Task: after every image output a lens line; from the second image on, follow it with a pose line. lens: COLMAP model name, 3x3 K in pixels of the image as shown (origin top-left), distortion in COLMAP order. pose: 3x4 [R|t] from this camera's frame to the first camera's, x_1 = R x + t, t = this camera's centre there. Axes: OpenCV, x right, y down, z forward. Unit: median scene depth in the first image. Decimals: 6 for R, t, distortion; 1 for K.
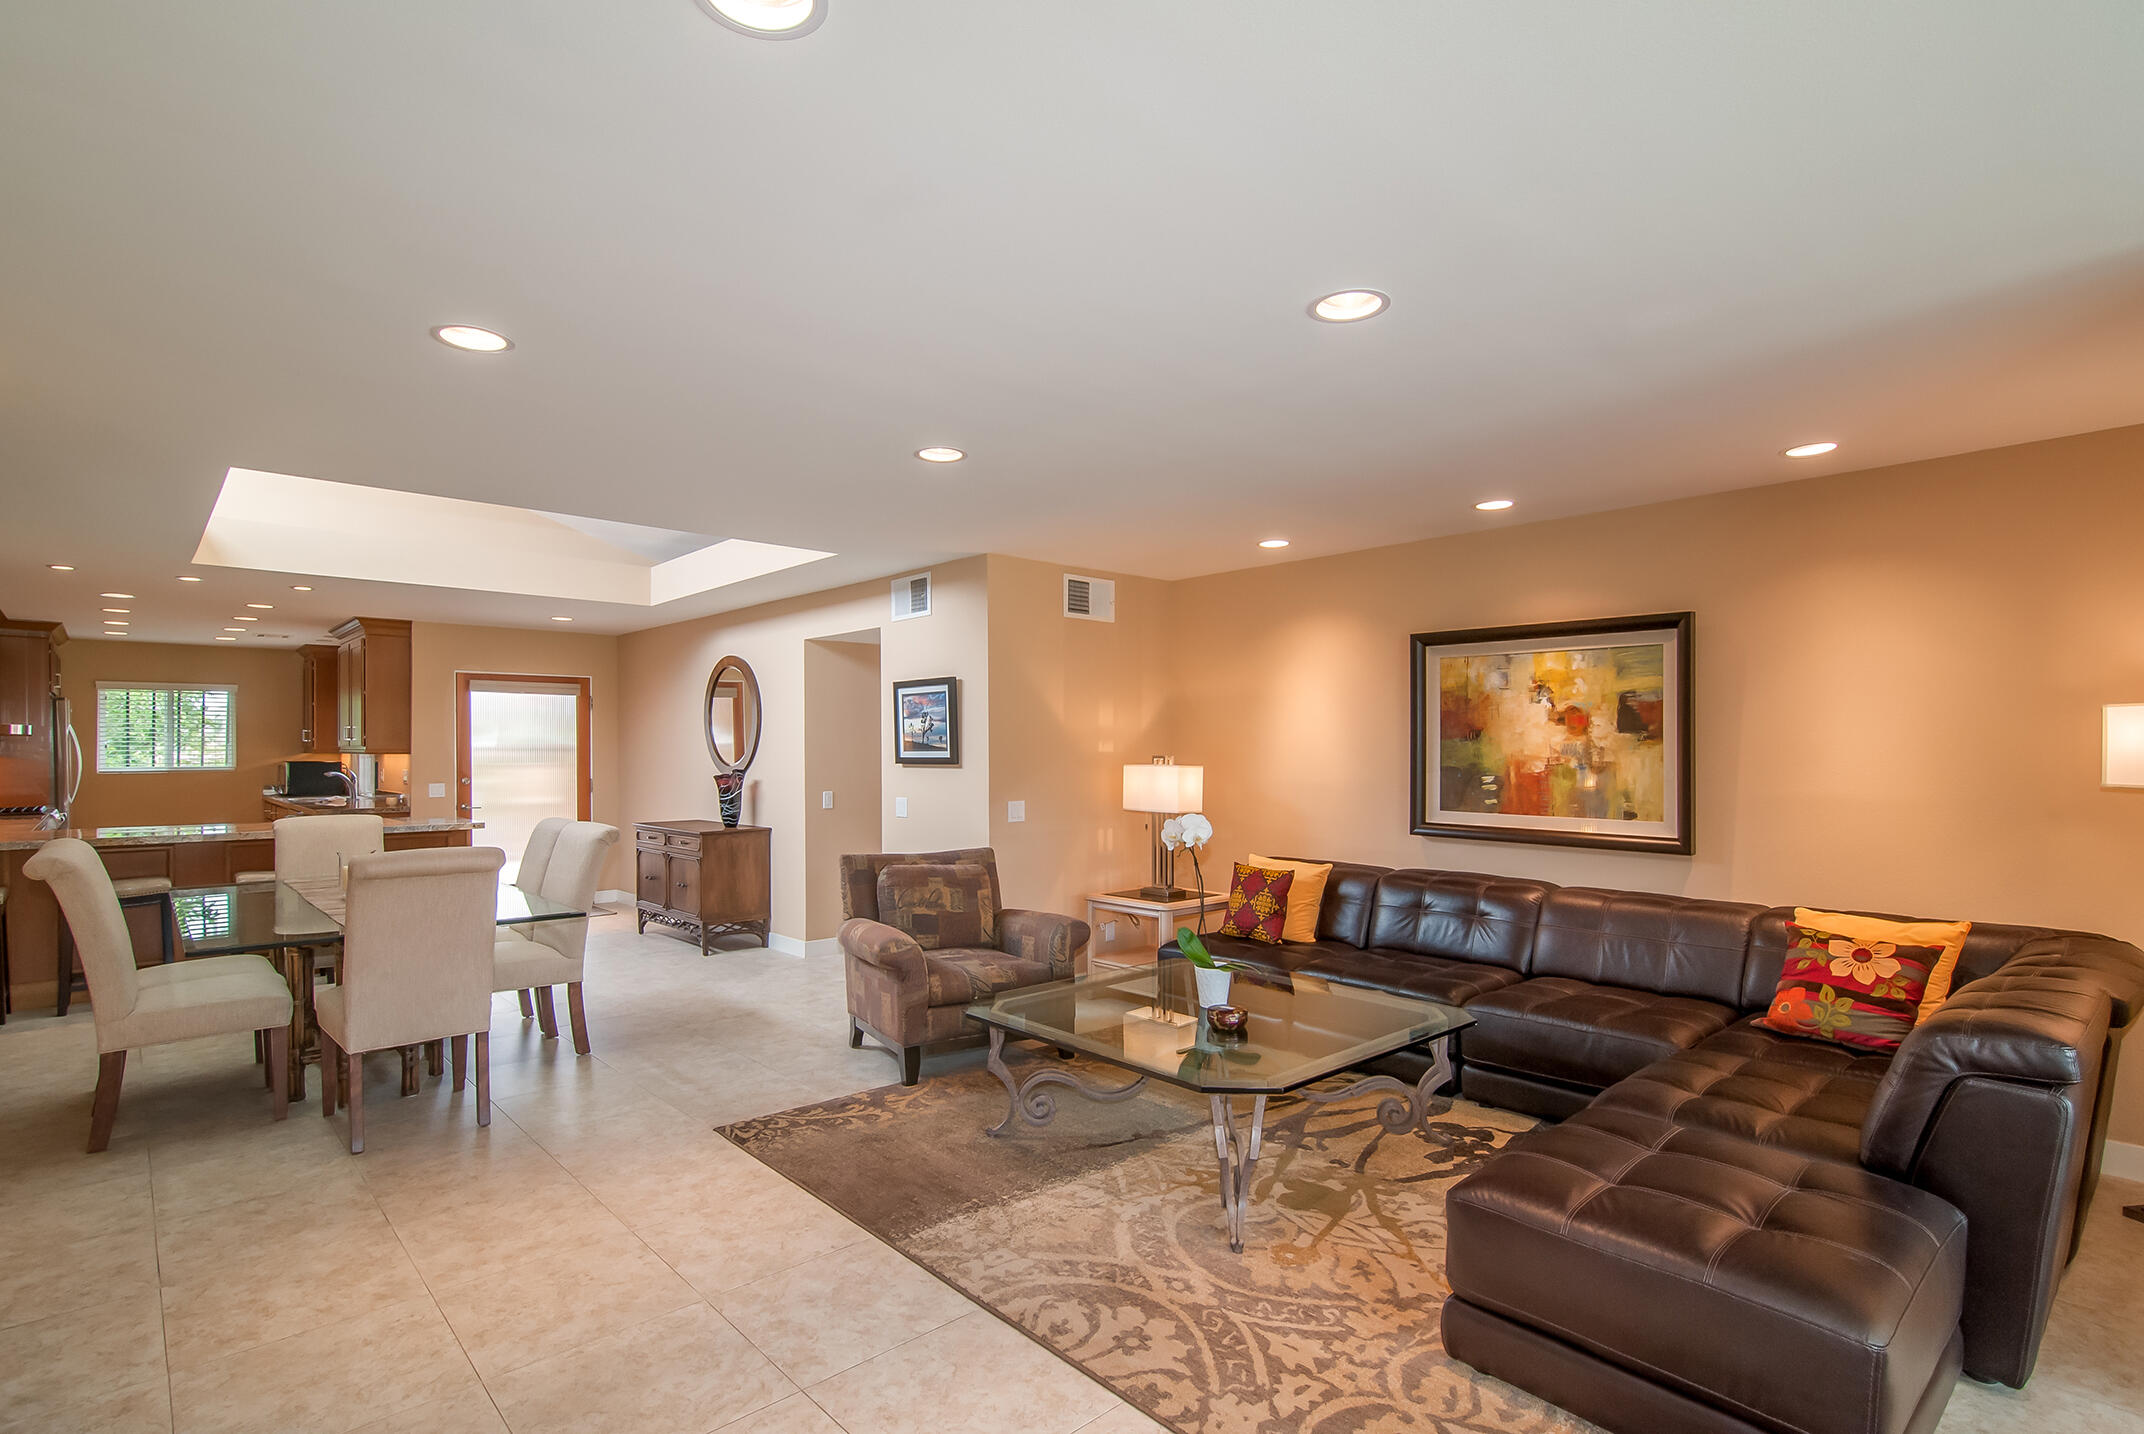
lens RADIAL K [[1038.9, 0, 1067.9], [0, 1038.9, 748.5], [0, 0, 1]] dist [-0.002175, 0.000165]
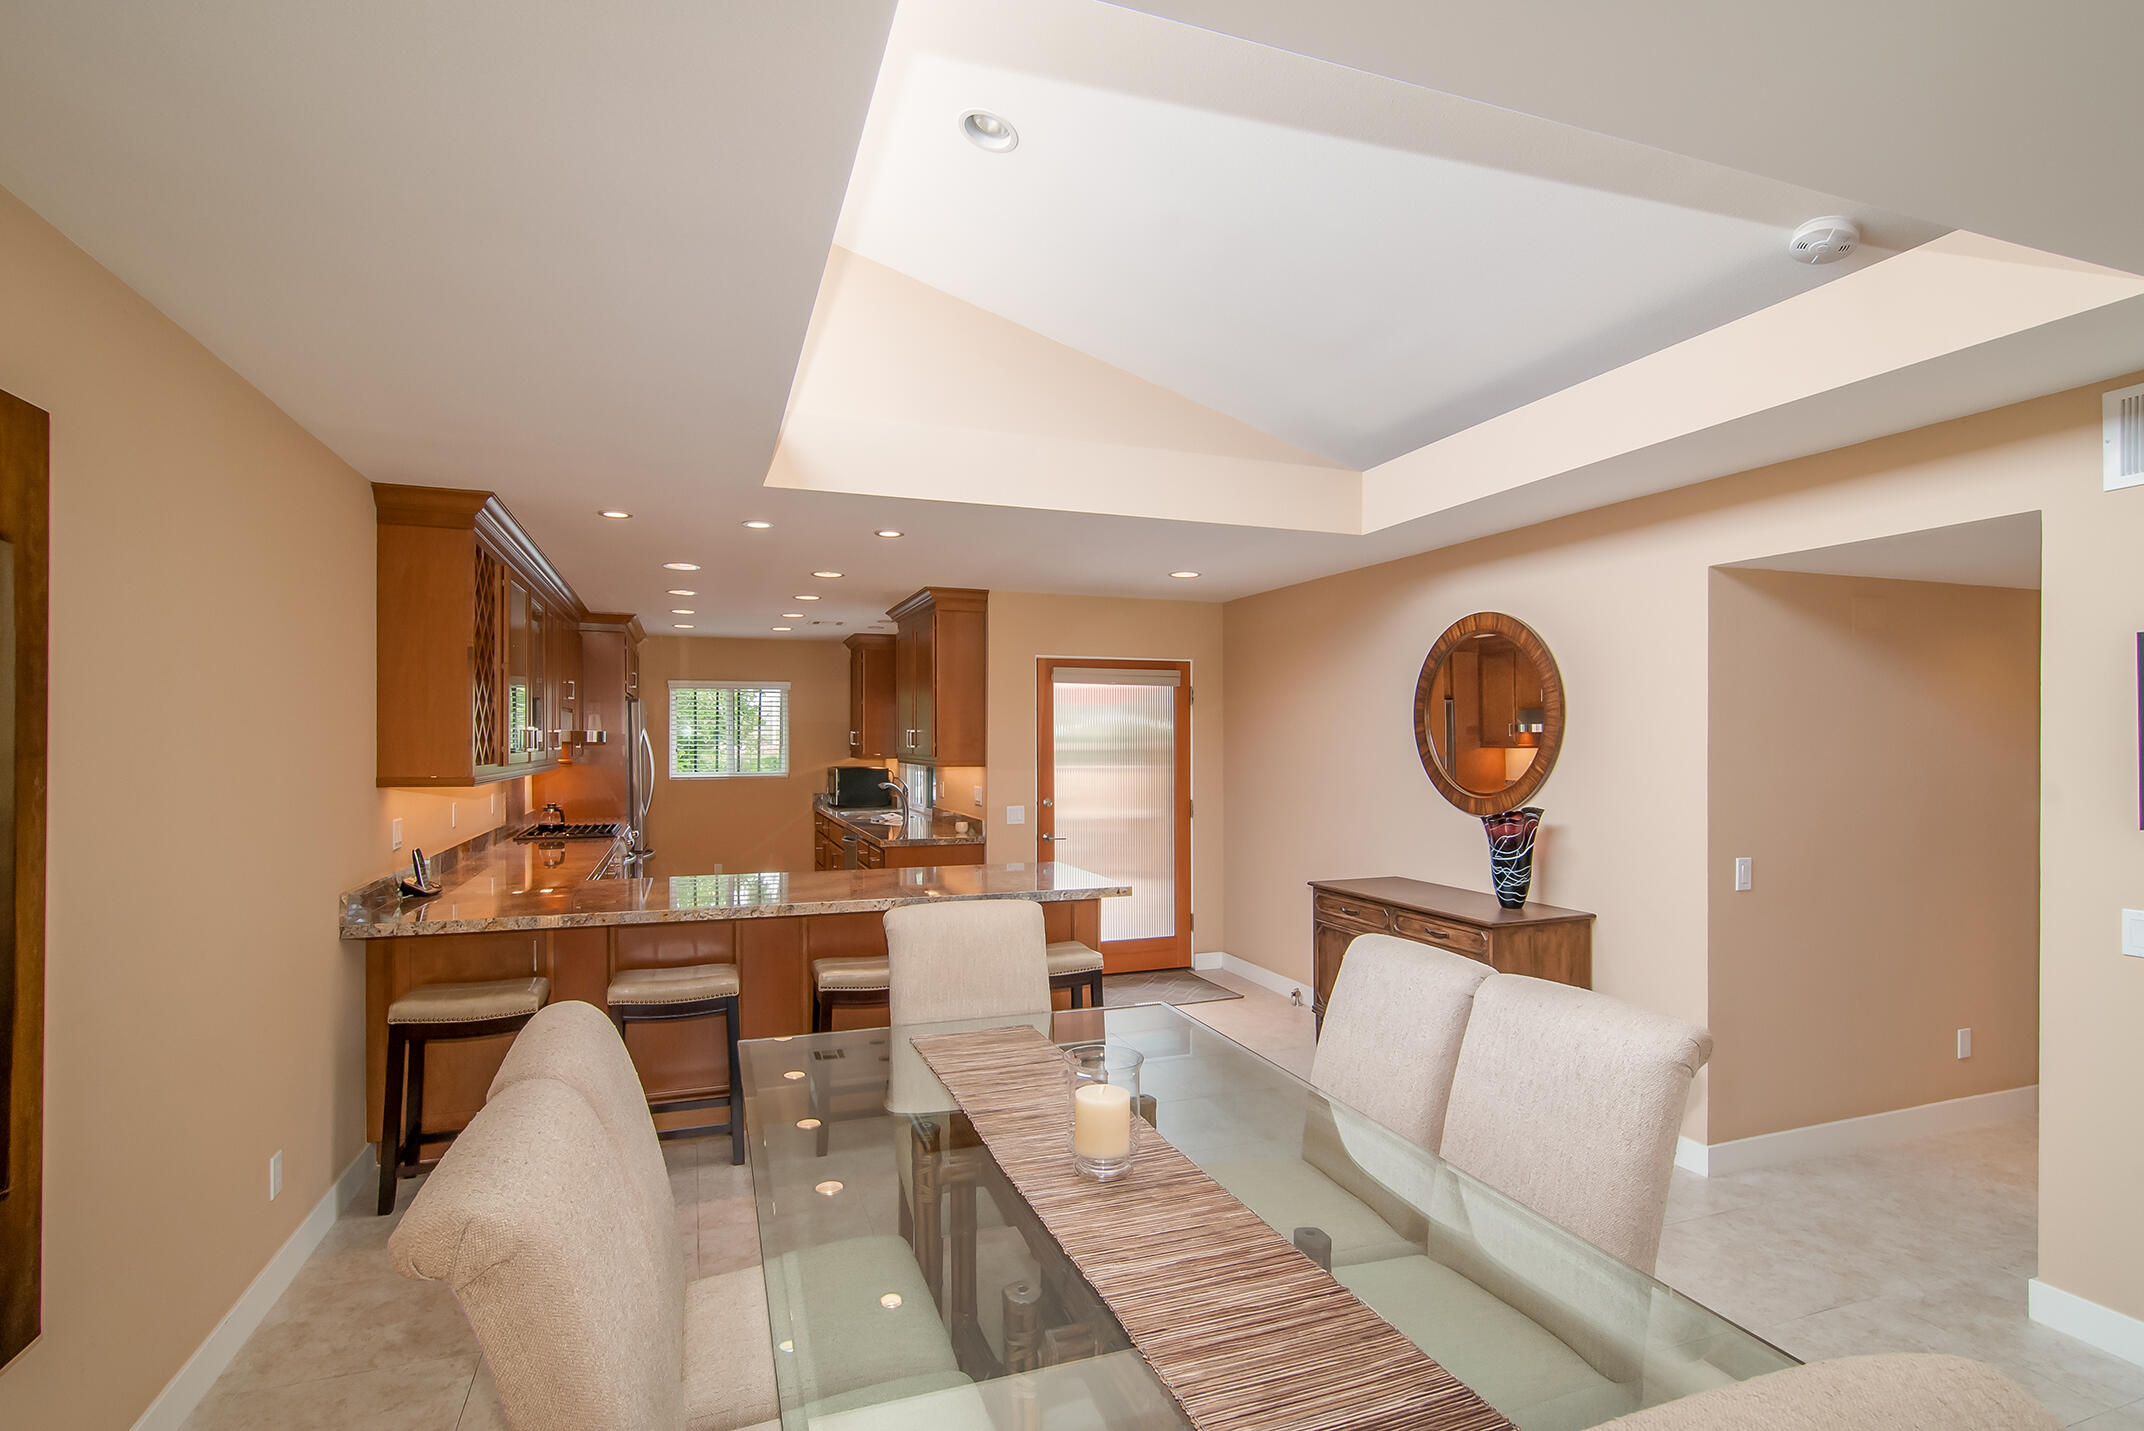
lens RADIAL K [[1028.4, 0, 1070.6], [0, 1028.4, 740.3], [0, 0, 1]] dist [-0.042762, 0.000044]
pose [[0.924839, 0.005292, -0.380323, -0.279695], [-0.007047, 0.999970, -0.003221, -0.010947], [0.380294, 0.005659, 0.924848, 0.318334]]
